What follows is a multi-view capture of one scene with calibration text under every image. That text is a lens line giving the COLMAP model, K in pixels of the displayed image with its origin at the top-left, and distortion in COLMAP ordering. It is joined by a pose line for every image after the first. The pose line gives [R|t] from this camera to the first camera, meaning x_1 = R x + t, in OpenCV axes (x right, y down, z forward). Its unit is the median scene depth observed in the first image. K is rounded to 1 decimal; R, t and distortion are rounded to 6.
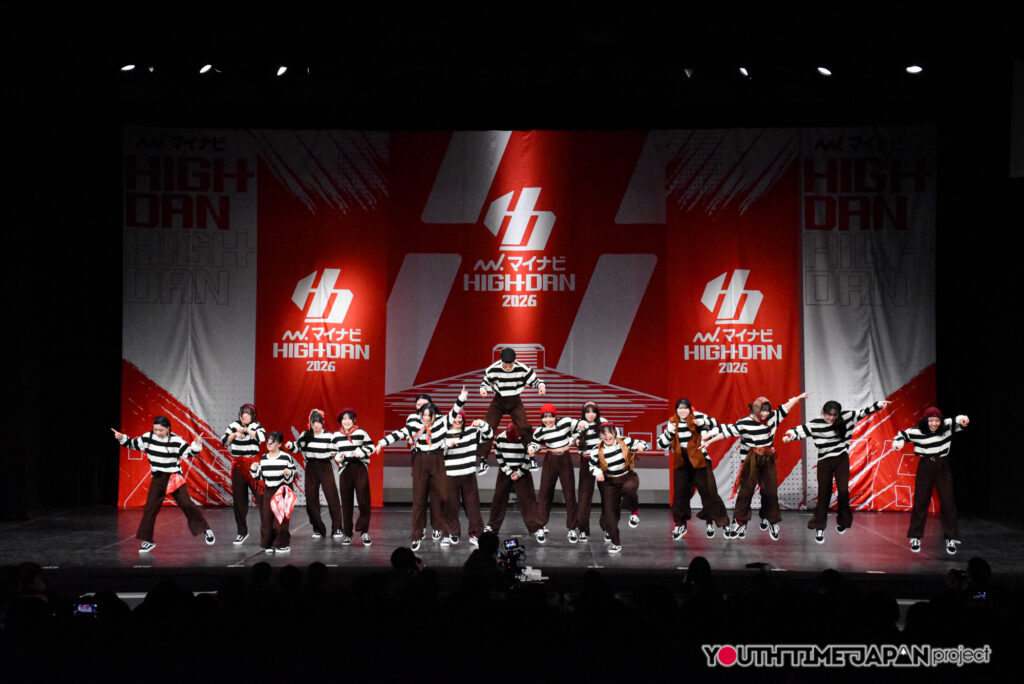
lens RADIAL K [[1928.5, 0, 511.0], [0, 1928.5, 393.3], [0, 0, 1]] dist [0.365992, 0.000000]
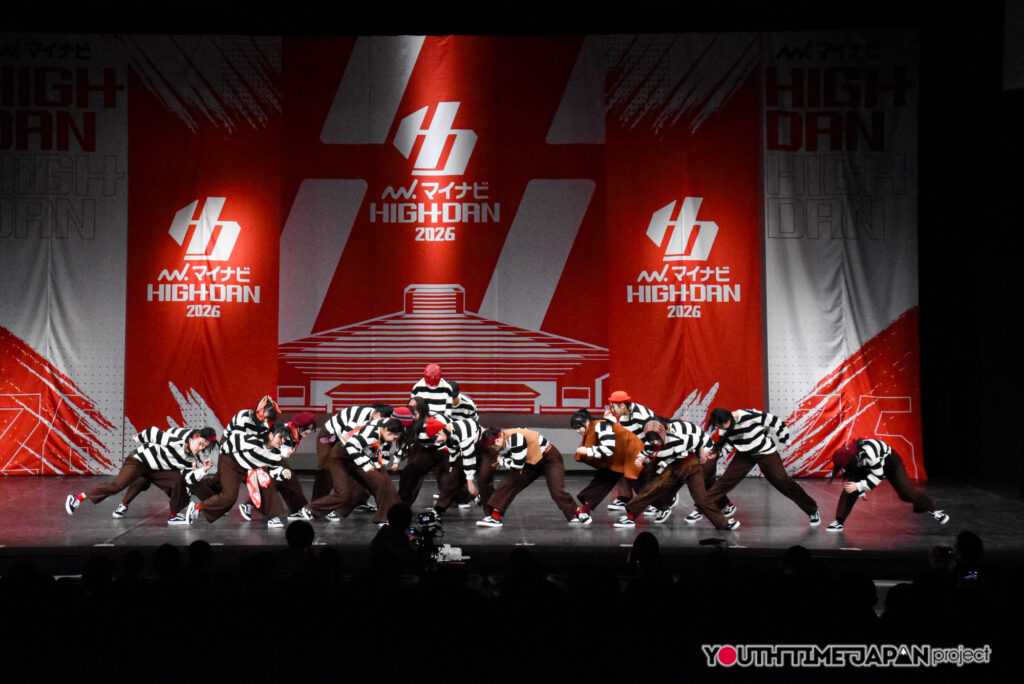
lens RADIAL K [[1928.5, 0, 442.5], [0, 1928.5, 336.4], [0, 0, 1]] dist [0.365992, 0.000000]
pose [[0.999979, -0.003109, 0.005751, 0.002595], [0.003136, 0.999984, -0.004656, 0.001579], [-0.005737, 0.004674, 0.999973, 0.140905]]
